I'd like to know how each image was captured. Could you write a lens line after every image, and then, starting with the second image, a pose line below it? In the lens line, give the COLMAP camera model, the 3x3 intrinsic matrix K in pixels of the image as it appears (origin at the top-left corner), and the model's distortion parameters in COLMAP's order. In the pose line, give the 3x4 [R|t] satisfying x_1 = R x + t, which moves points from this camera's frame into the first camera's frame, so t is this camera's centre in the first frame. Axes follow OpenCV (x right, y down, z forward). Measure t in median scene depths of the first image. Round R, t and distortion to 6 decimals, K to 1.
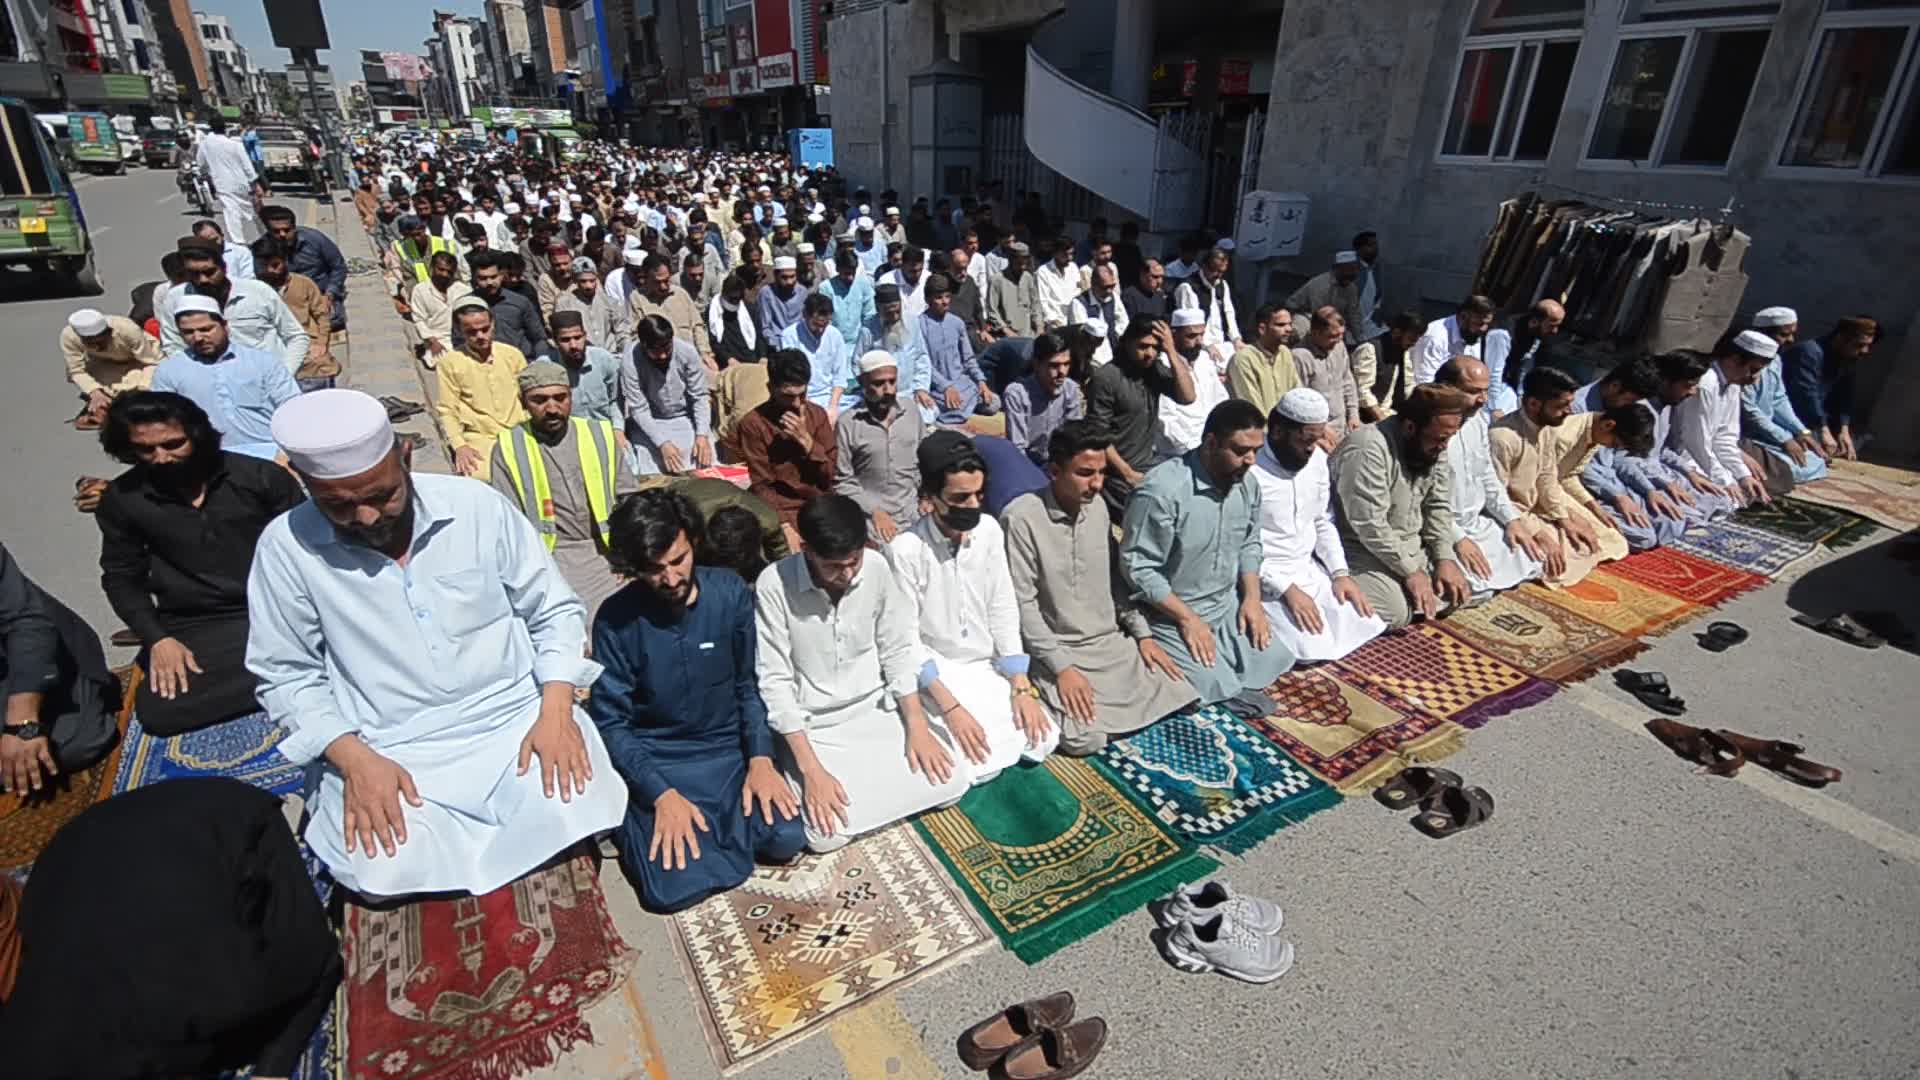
lens RADIAL K [[841.9, 0, 972.9], [0, 841.9, 534.9], [0, 0, 1]] dist [0.021743, -0.016368]
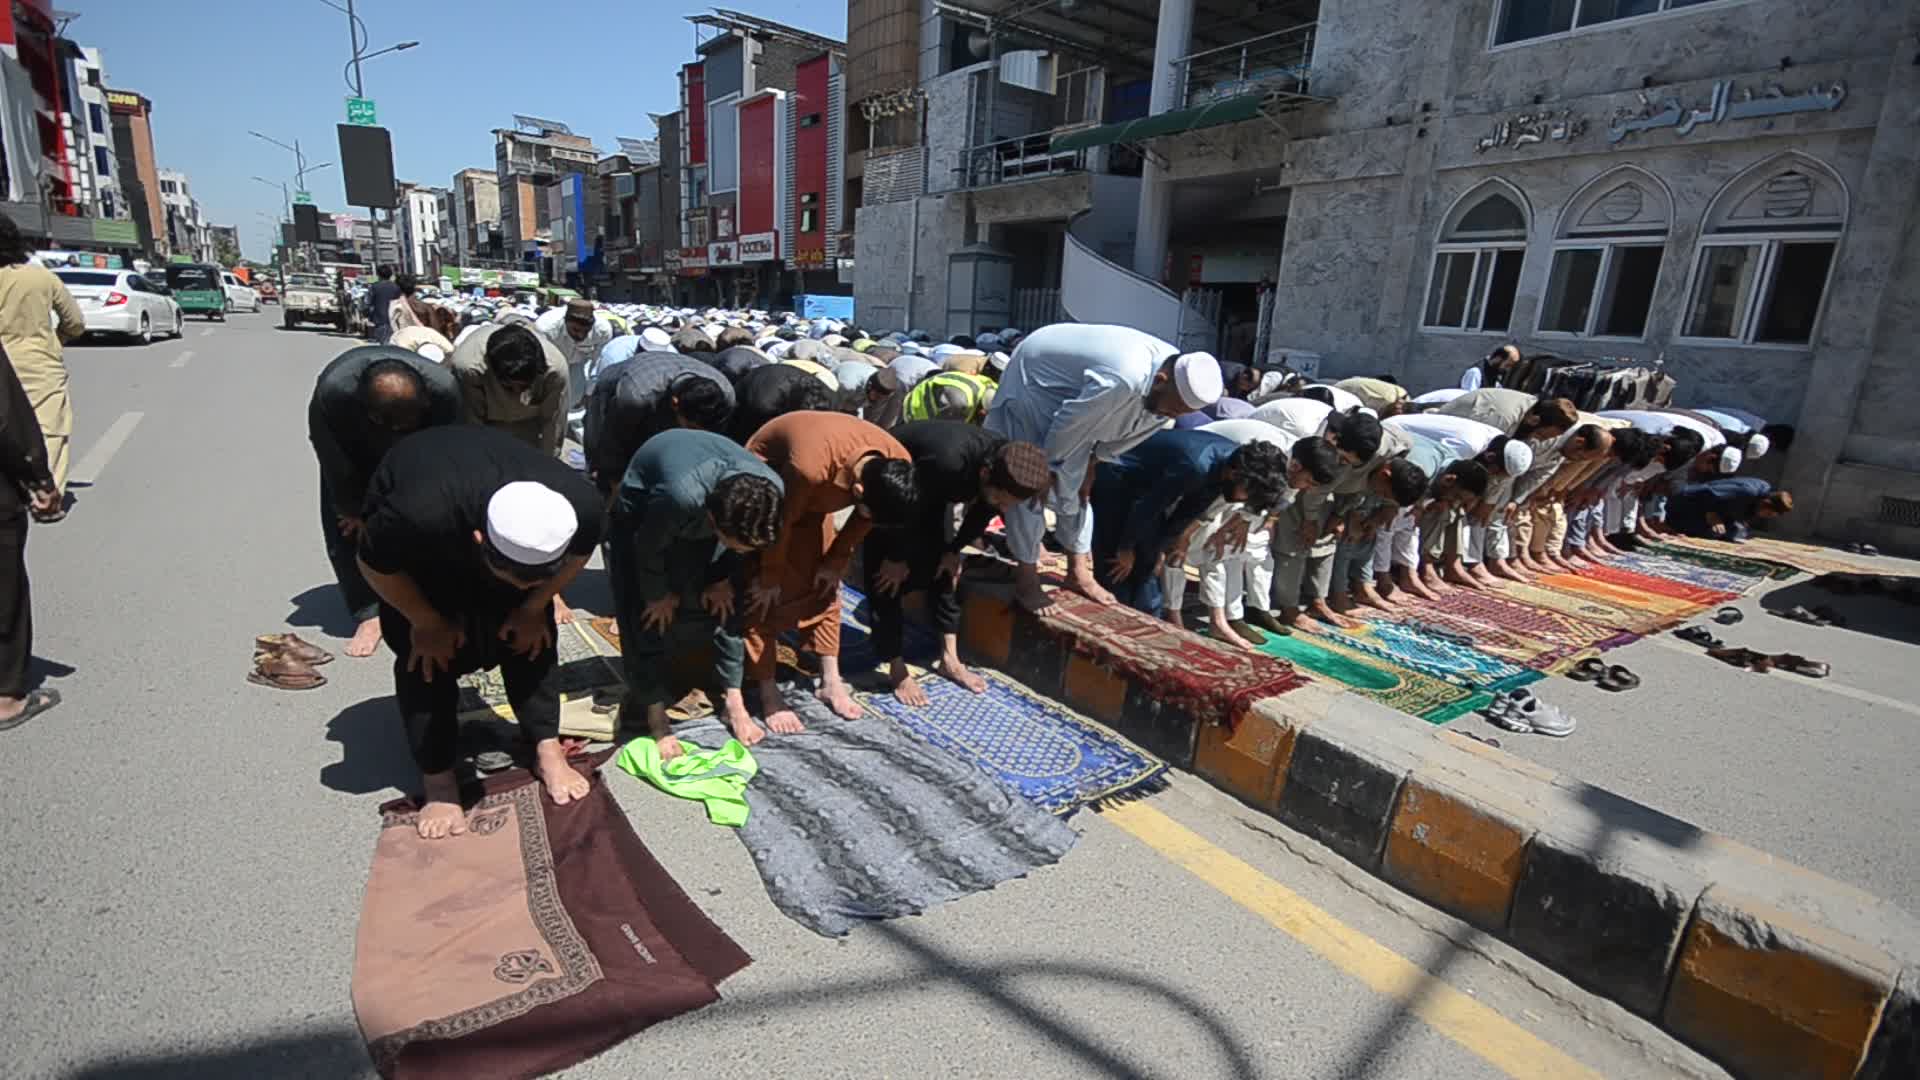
lens RADIAL K [[850.9, 0, 960.0], [0, 850.9, 540.0], [0, 0, 1]] dist [0.012528, -0.010758]
pose [[0.996535, 0.016743, 0.081476, -0.144226], [-0.001761, 0.983558, -0.180584, 0.063427], [-0.083160, 0.179814, 0.980179, -0.094534]]
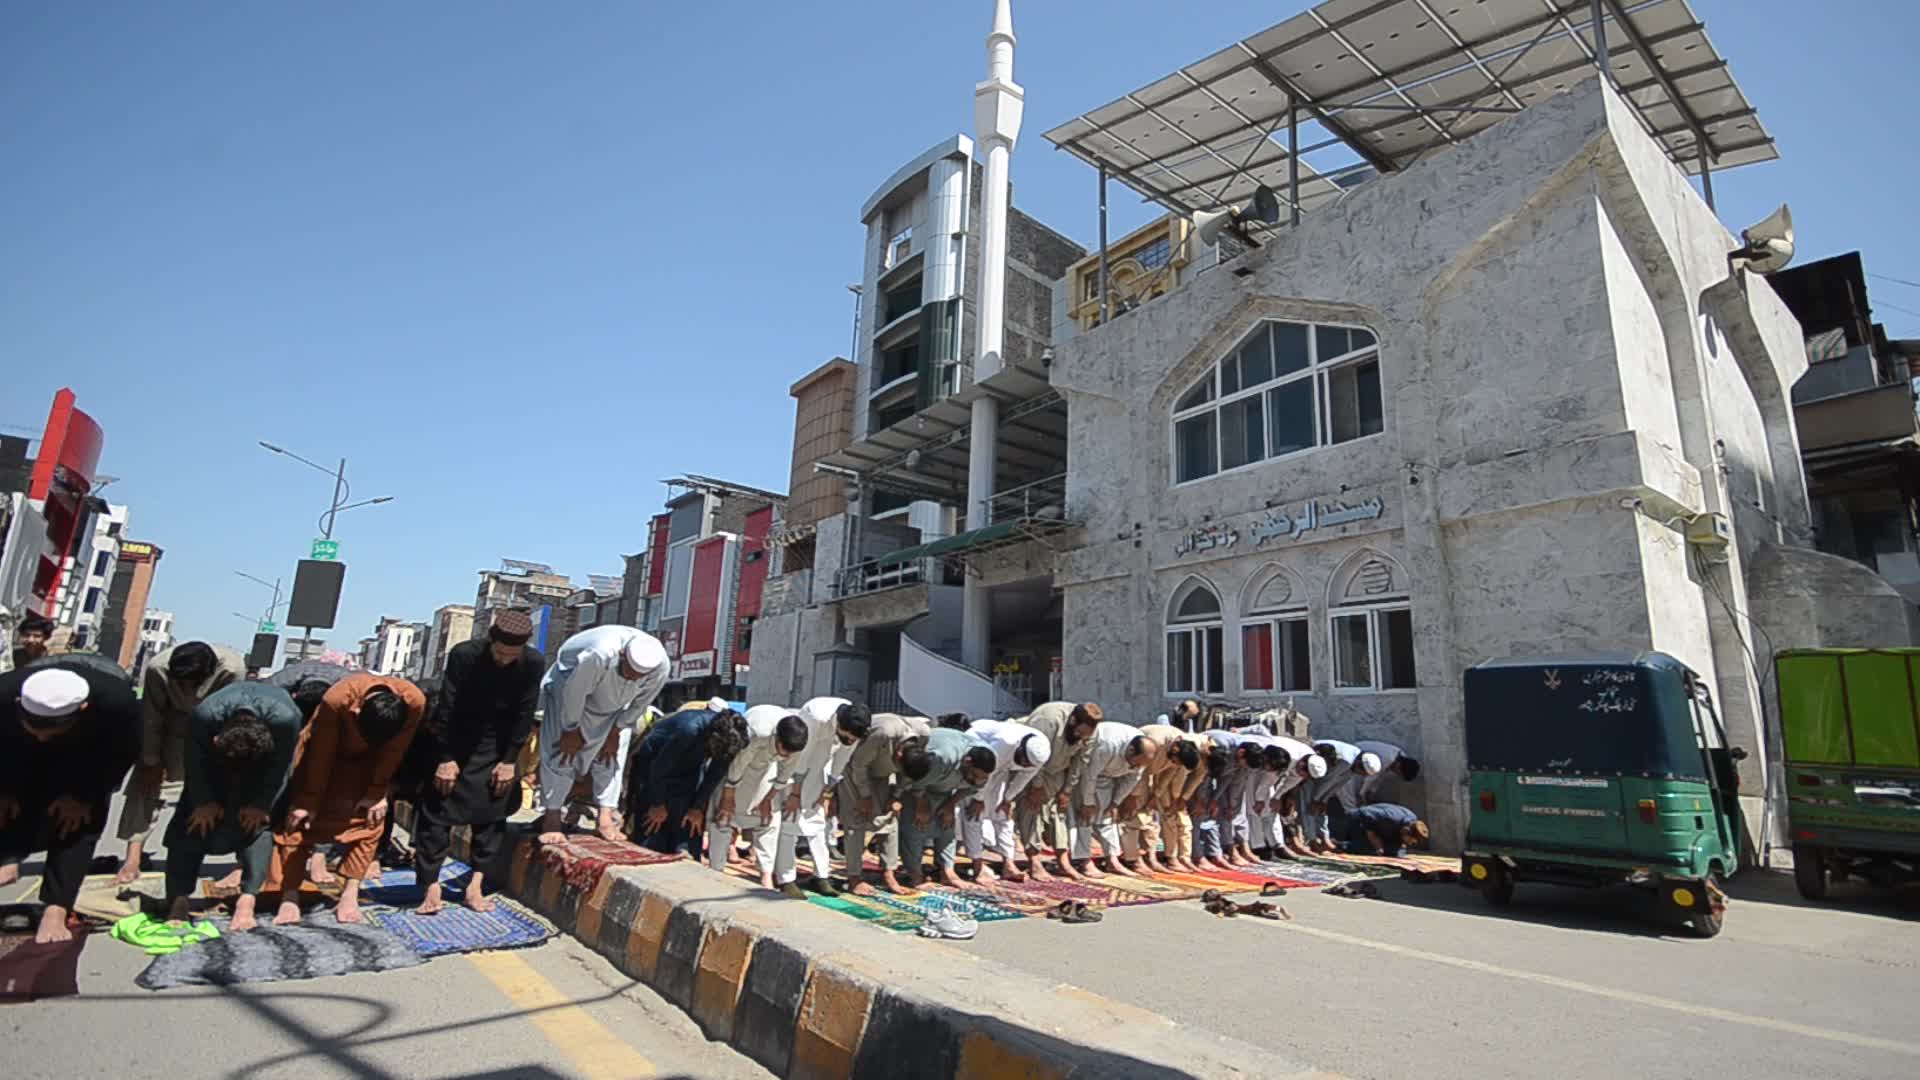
lens RADIAL K [[865.4, 0, 968.3], [0, 865.4, 550.0], [0, 0, 1]] dist [-0.001695, -0.000290]
pose [[0.993570, 0.039716, 0.106028, 0.012940], [0.032833, 0.795152, -0.605521, 0.151610], [-0.108357, 0.605109, 0.788735, -0.186081]]
